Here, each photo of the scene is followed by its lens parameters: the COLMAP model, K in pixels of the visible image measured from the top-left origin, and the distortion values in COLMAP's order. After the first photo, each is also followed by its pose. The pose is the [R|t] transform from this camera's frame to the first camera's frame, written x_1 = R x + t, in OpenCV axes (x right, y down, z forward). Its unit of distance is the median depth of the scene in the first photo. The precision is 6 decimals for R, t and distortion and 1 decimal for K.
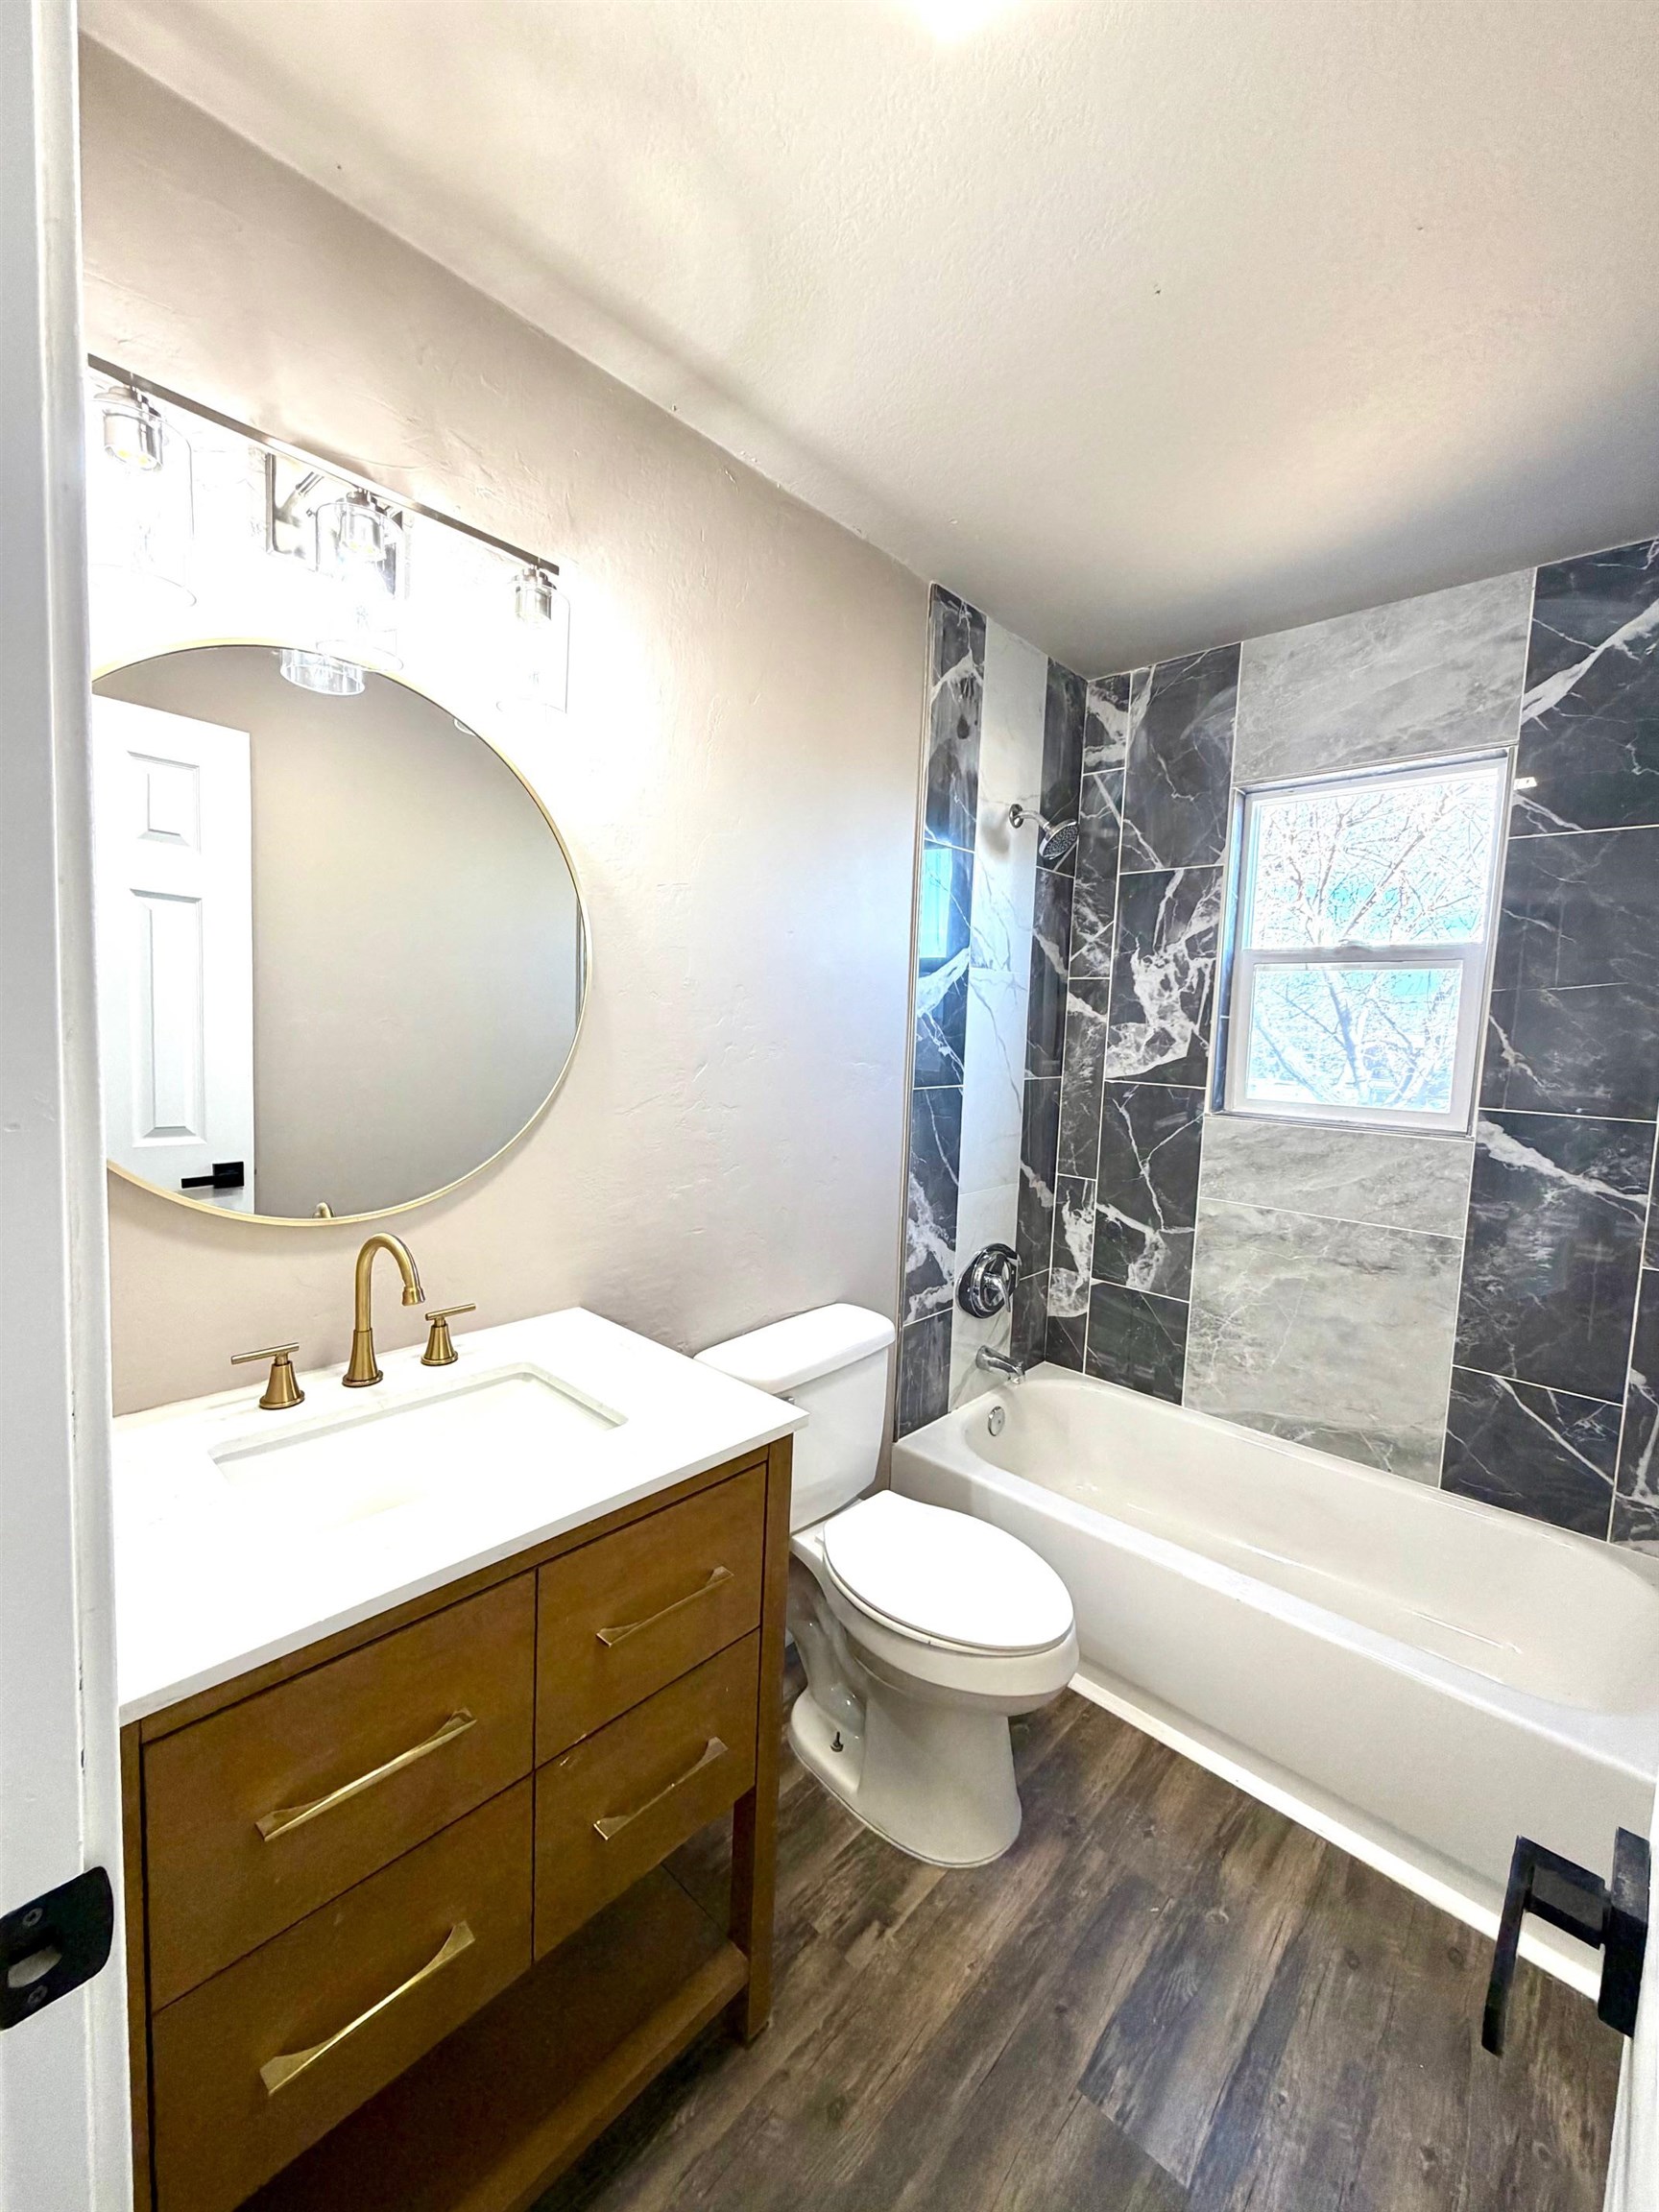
lens RADIAL K [[855.7, 0, 836.0], [0, 855.7, 1097.3], [0, 0, 1]] dist [0.003804, 0.000033]
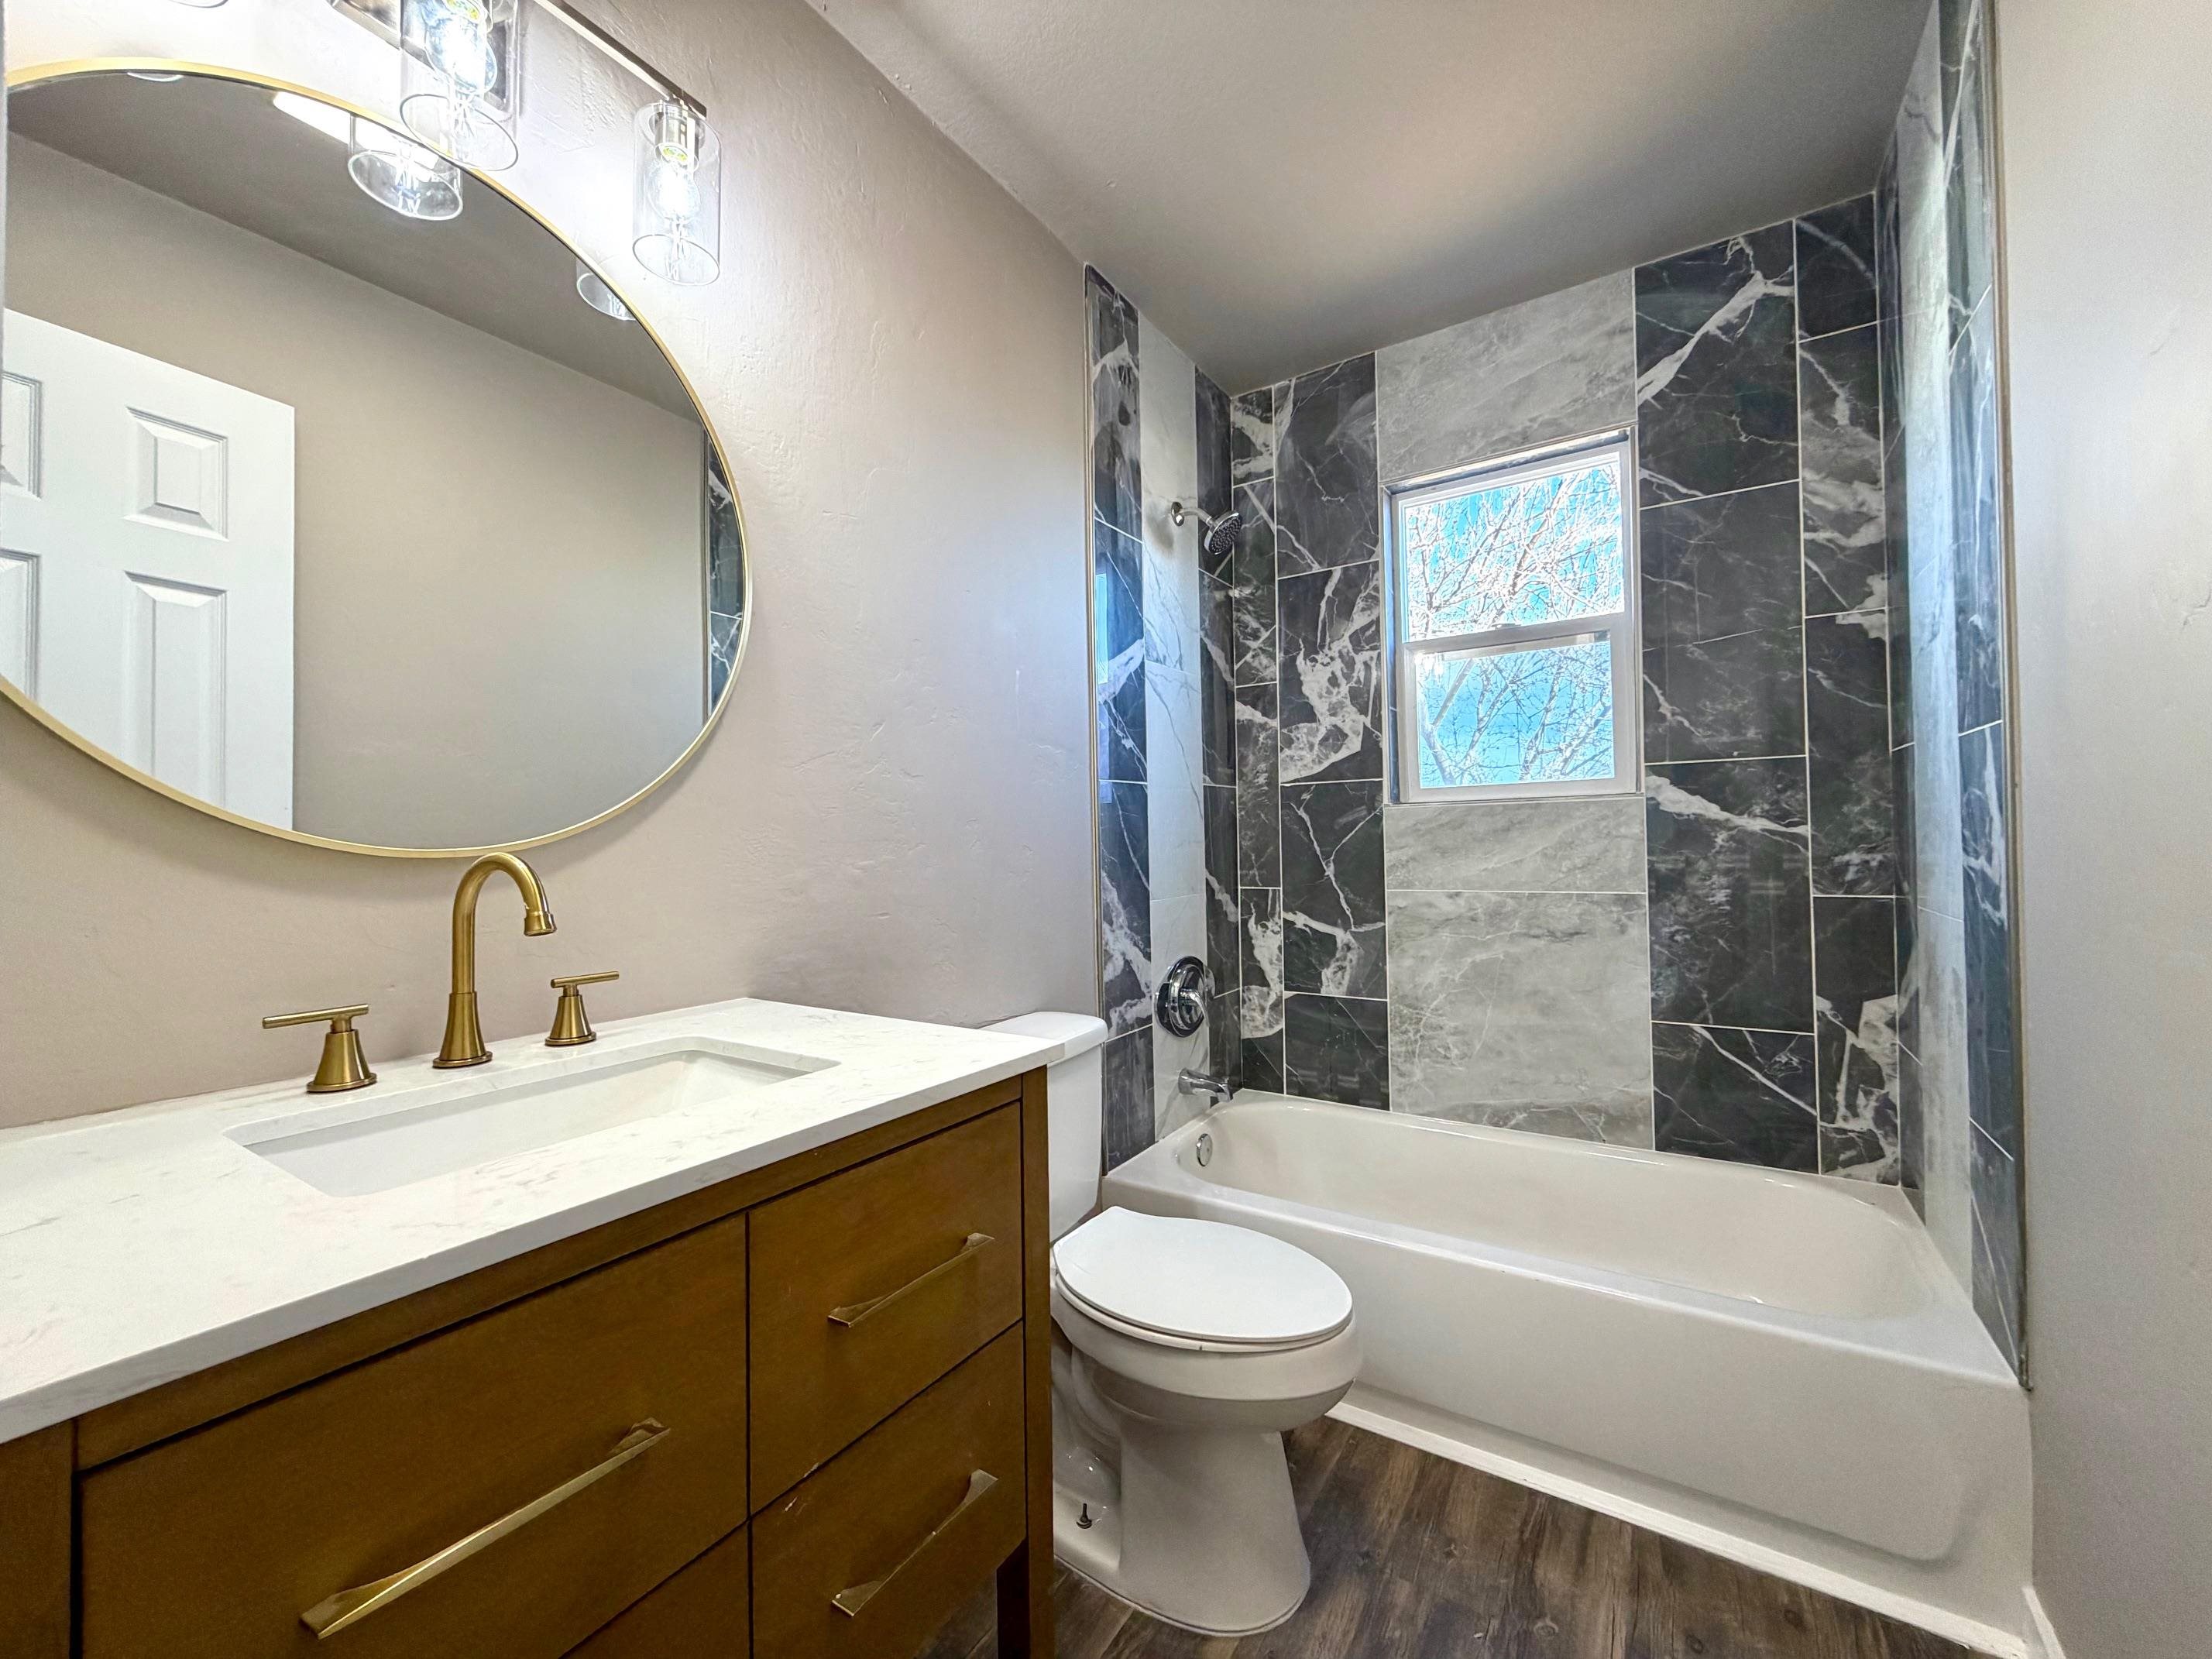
lens RADIAL K [[855.7, 0, 1099.3], [0, 855.7, 830.4], [0, 0, 1]] dist [0.003804, 0.000033]
pose [[0.985477, -0.054981, 0.160659, -0.069363], [0.069993, 0.993540, -0.089325, 0.140673], [-0.154710, 0.099273, 0.982960, 0.096369]]
